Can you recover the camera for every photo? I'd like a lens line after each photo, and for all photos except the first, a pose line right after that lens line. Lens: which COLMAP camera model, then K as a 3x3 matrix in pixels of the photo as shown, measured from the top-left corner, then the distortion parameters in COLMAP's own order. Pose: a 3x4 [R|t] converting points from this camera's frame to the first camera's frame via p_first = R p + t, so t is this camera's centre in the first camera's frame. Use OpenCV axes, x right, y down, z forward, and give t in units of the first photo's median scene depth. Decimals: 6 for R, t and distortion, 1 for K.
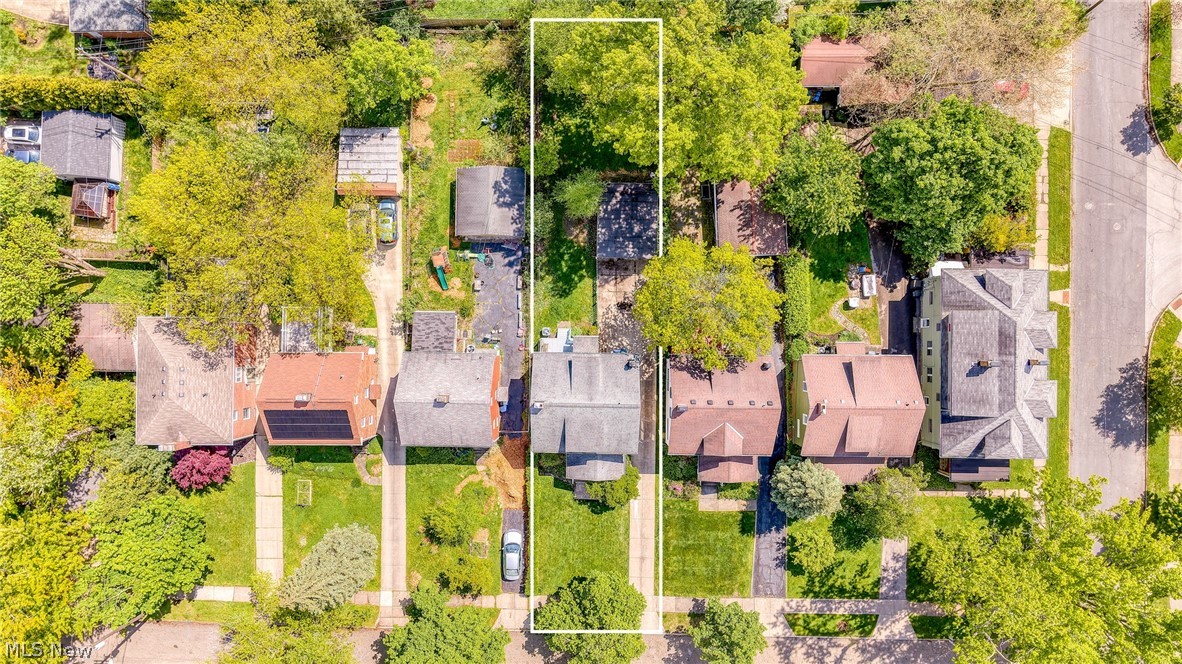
lens RADIAL K [[800.1, 0, 589.1], [0, 800.1, 329.1], [0, 0, 1]] dist [-0.001161, -0.001390]
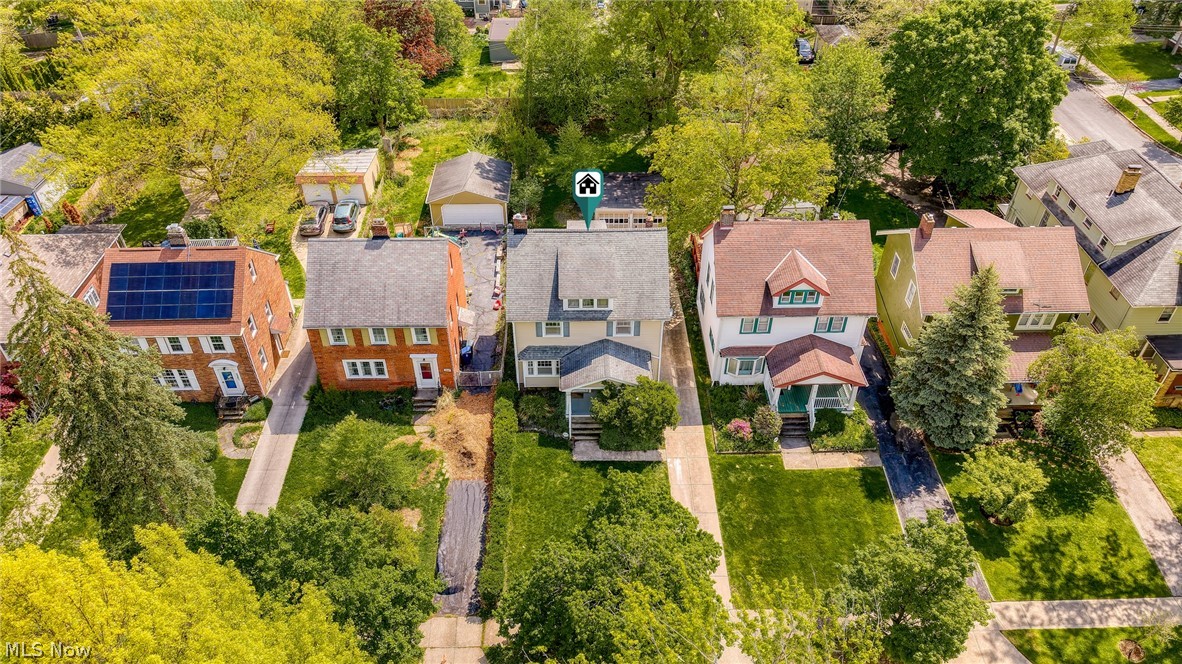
lens RADIAL K [[800.1, 0, 592.4], [0, 800.1, 331.4], [0, 0, 1]] dist [-0.001161, -0.001390]
pose [[0.999460, -0.020524, 0.025680, -0.017456], [0.032825, 0.665502, -0.745674, 0.592280], [-0.001786, 0.746114, 0.665816, 0.535097]]
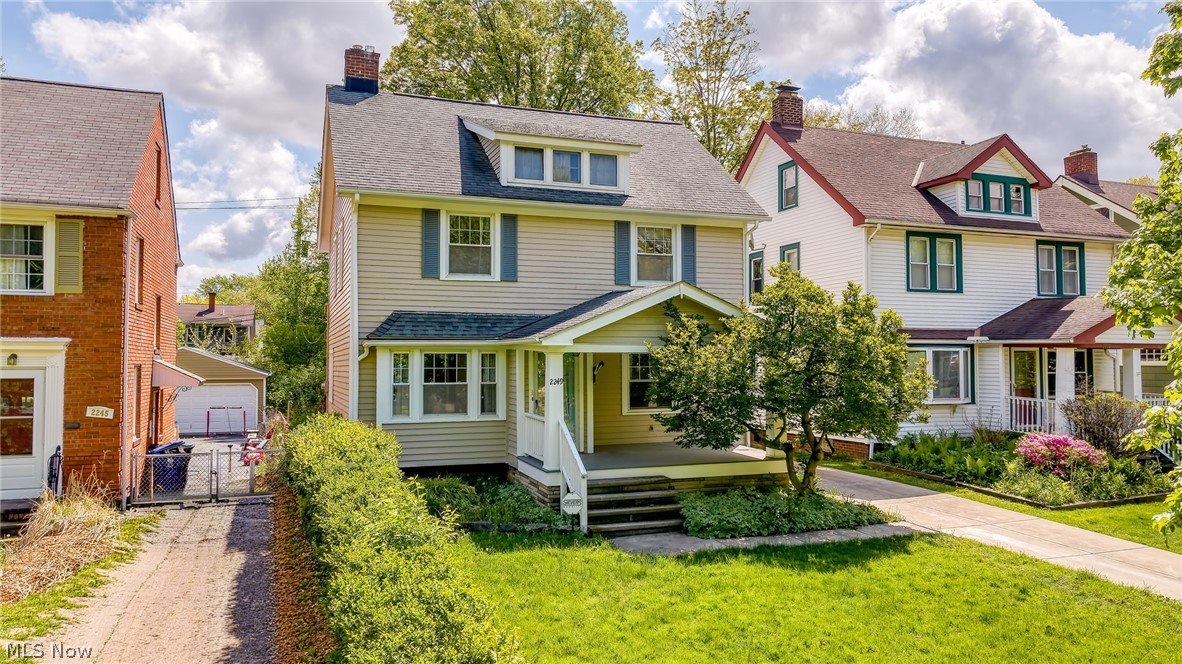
lens RADIAL K [[800.1, 0, 592.8], [0, 800.1, 332.1], [0, 0, 1]] dist [-0.001161, -0.001390]
pose [[0.935128, 0.008200, 0.354214, -0.077531], [0.354265, -0.005904, -0.935126, 0.339849], [-0.005577, 0.999949, -0.008426, 0.971569]]
